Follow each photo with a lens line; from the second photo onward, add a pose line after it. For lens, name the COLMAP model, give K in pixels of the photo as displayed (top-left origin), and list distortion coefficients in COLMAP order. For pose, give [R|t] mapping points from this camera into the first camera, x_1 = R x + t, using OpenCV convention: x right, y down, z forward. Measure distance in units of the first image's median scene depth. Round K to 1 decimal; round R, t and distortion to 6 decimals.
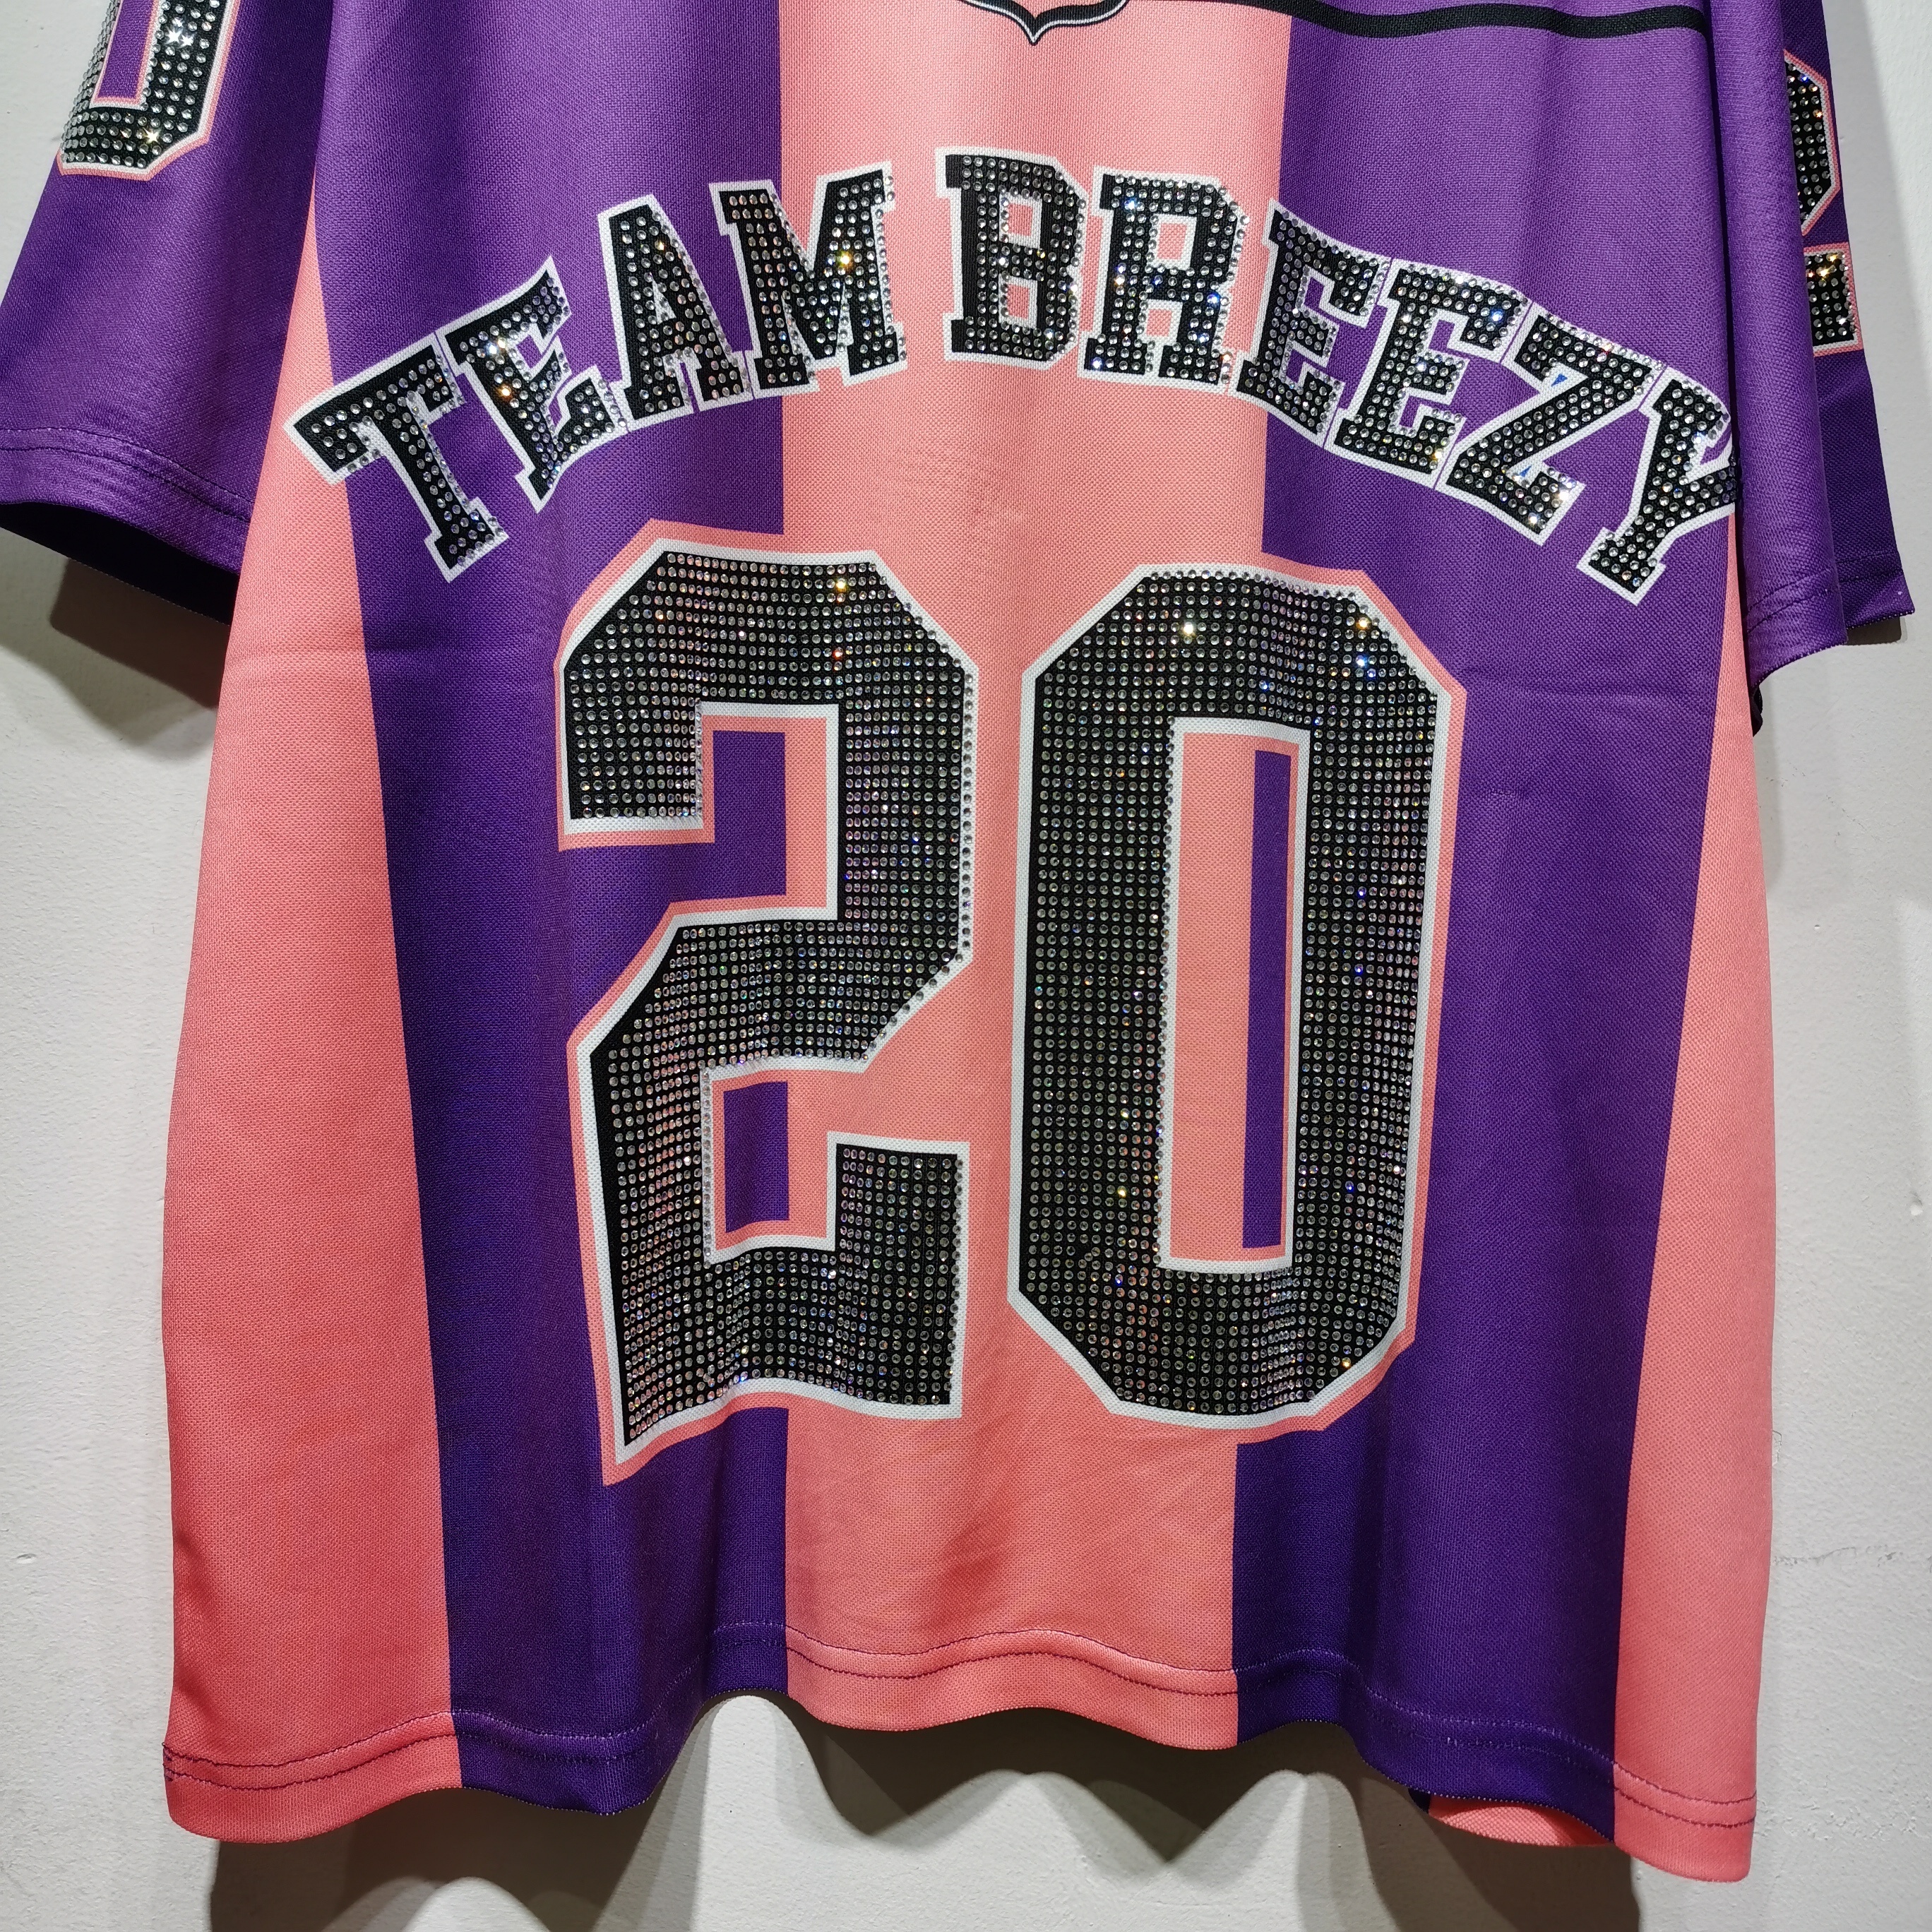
lens RADIAL K [[2003.0, 0, 973.4], [0, 2003.0, 933.2], [0, 0, 1]] dist [0.009100, 0.000000]
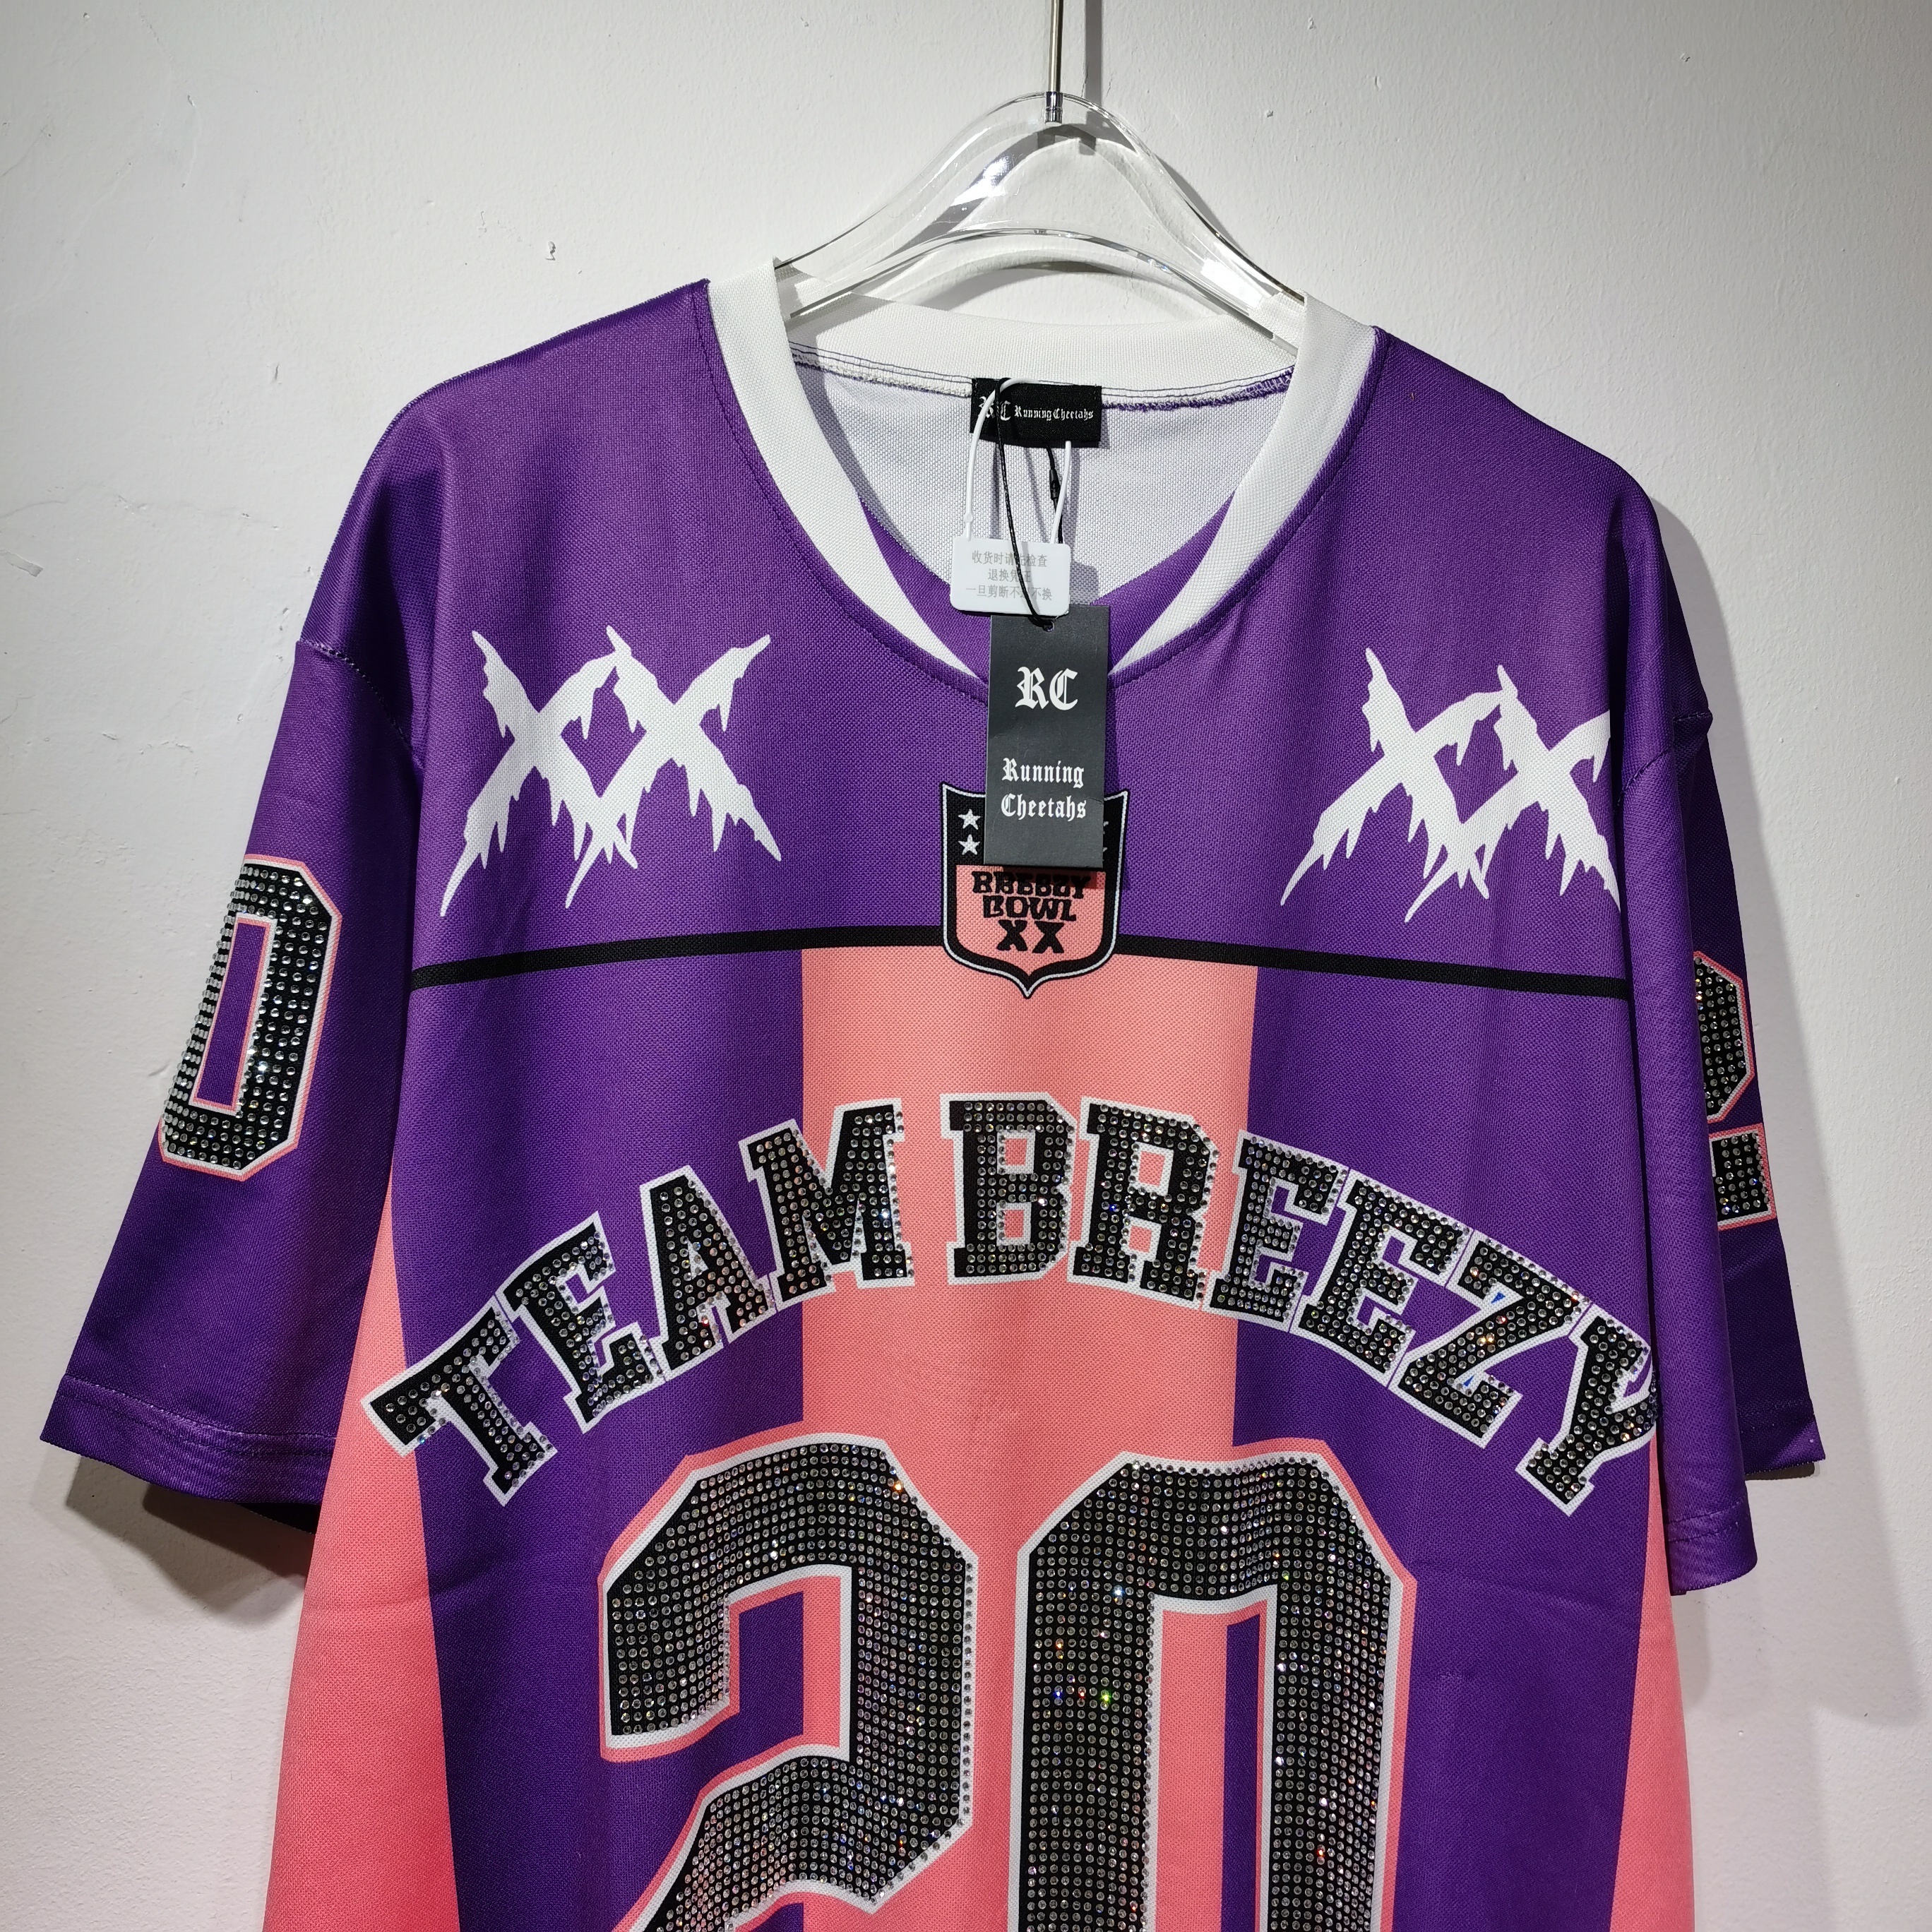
lens RADIAL K [[2003.0, 0, 978.8], [0, 2003.0, 954.0], [0, 0, 1]] dist [0.009100, 0.000000]
pose [[0.999994, 0.001965, -0.002907, 0.005642], [-0.002040, 0.999660, -0.025995, -0.437390], [0.002855, 0.026001, 0.999658, -0.120644]]
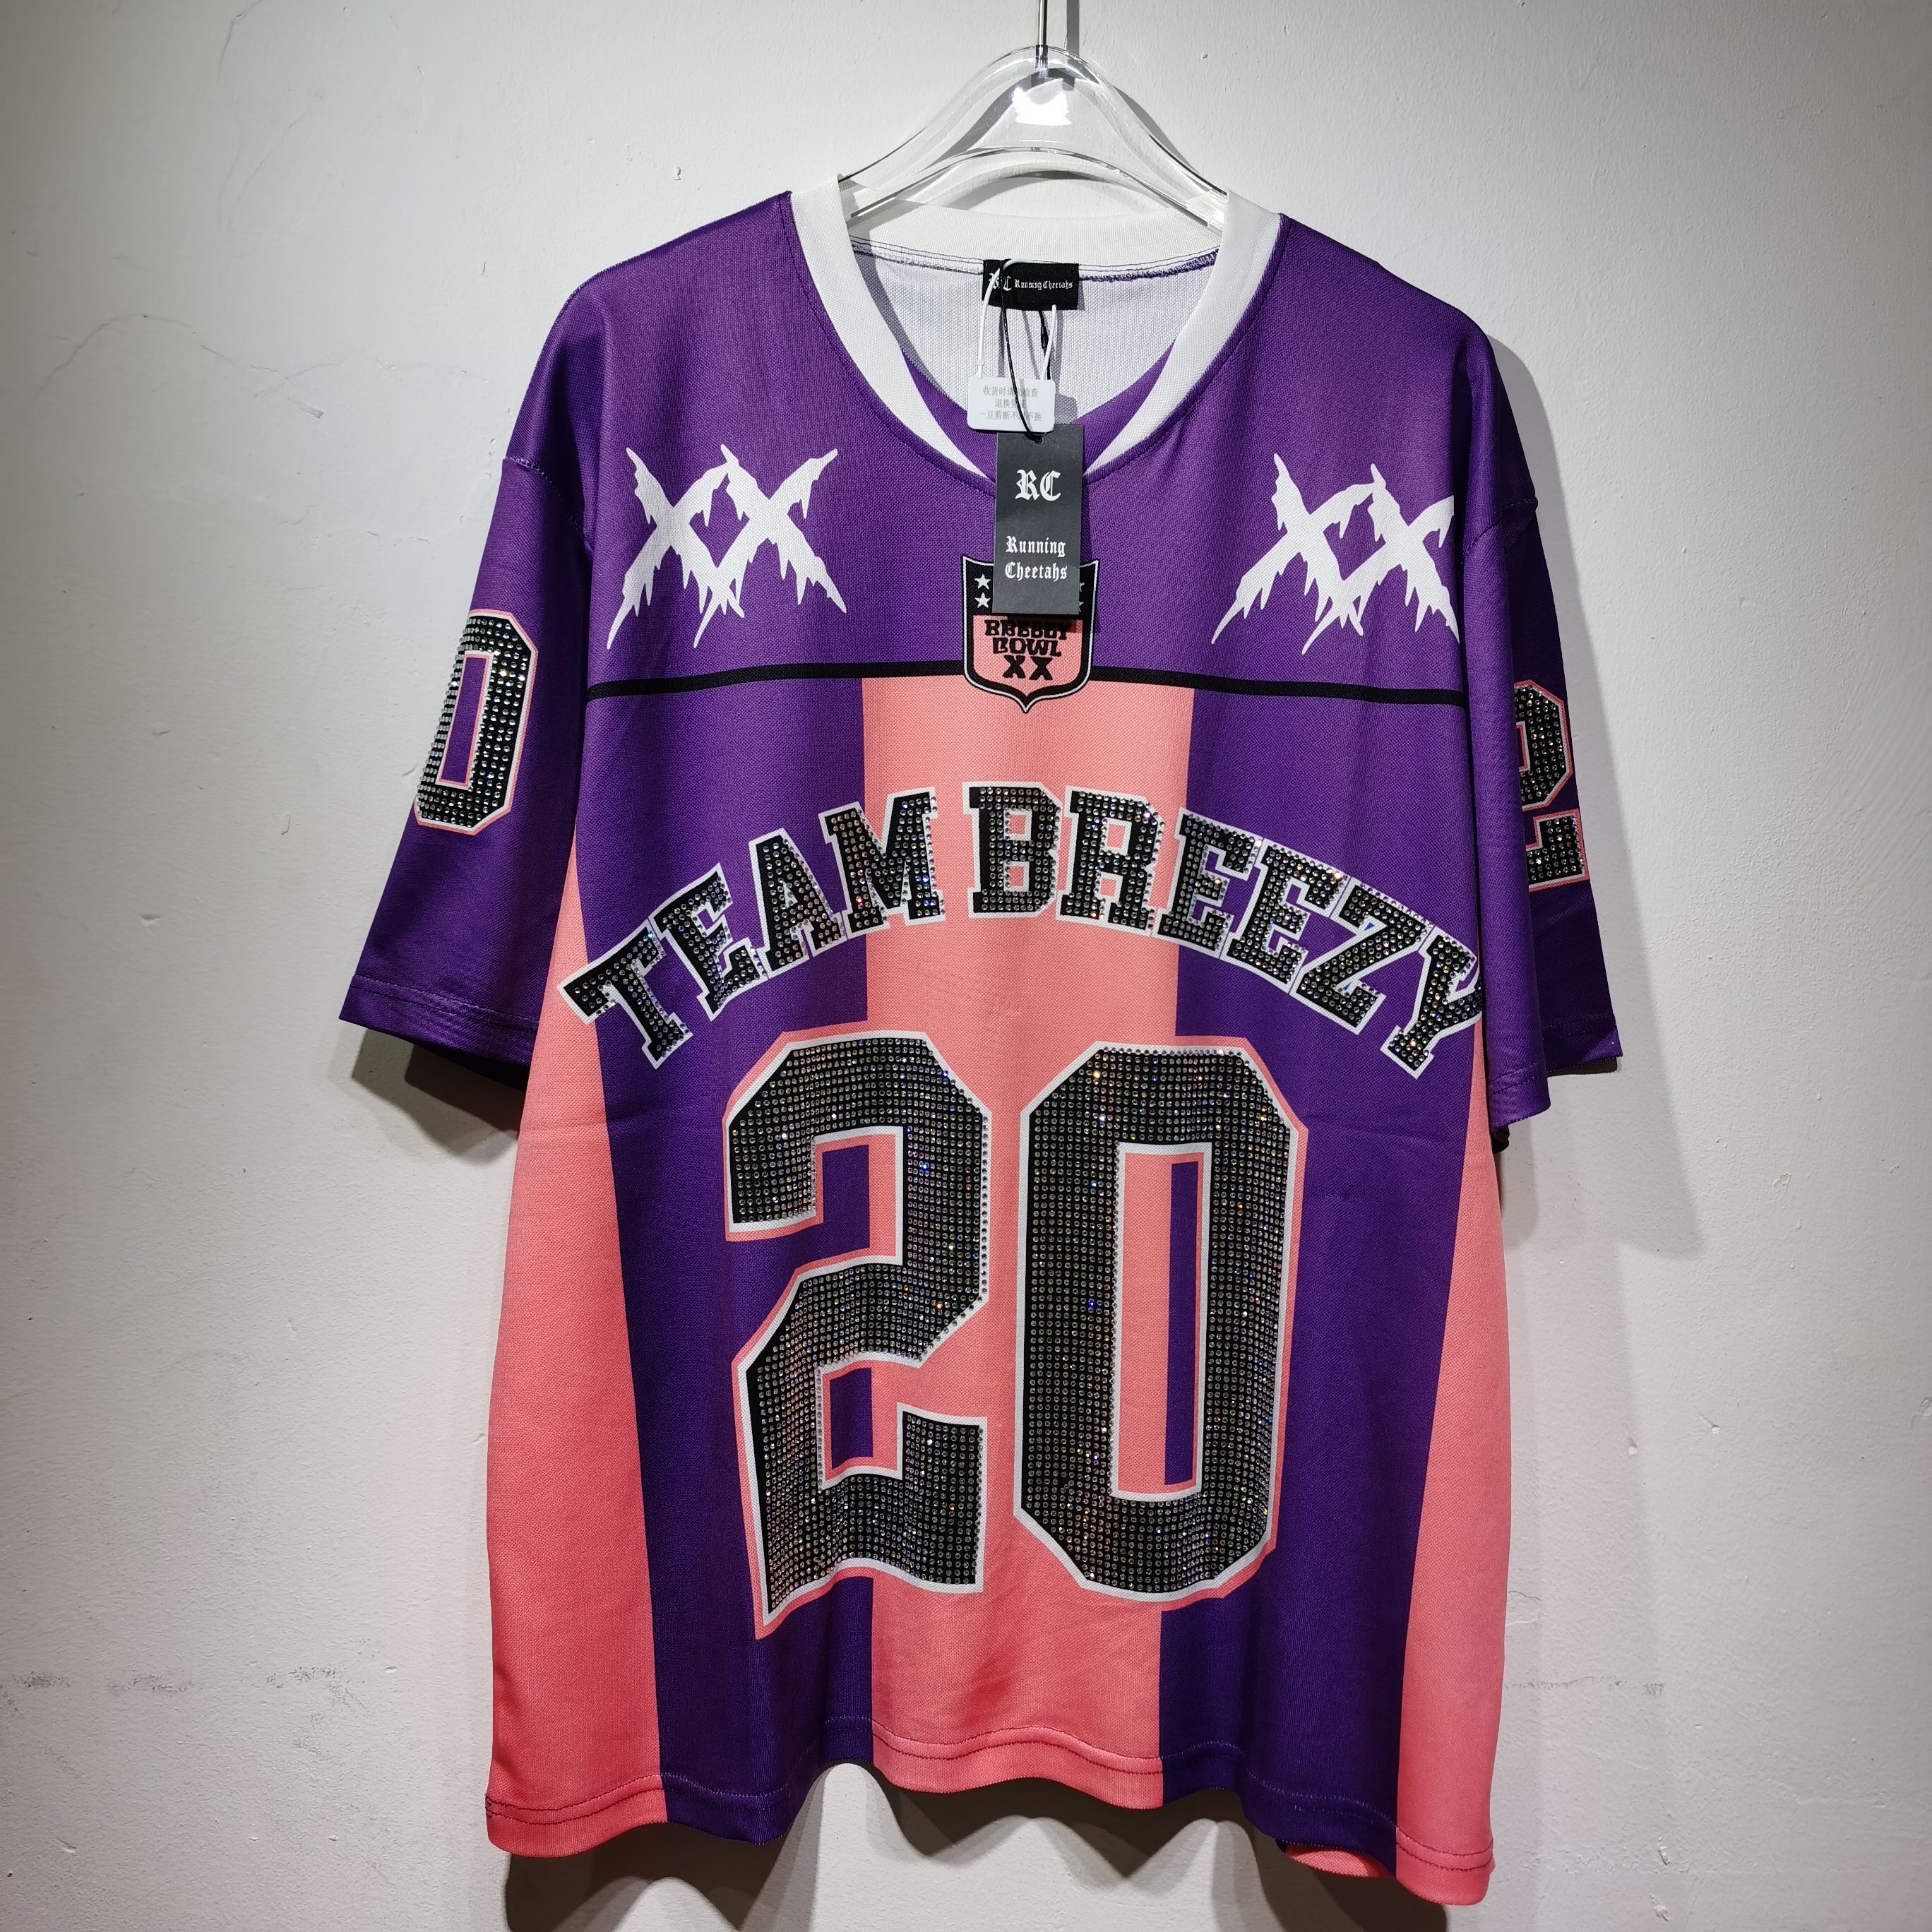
lens RADIAL K [[2003.0, 0, 976.2], [0, 2003.0, 933.3], [0, 0, 1]] dist [0.009100, 0.000000]
pose [[0.998358, -0.002499, -0.057227, 0.079654], [0.003224, 0.999916, 0.012569, -0.290836], [0.057191, -0.012733, 0.998282, -0.549350]]
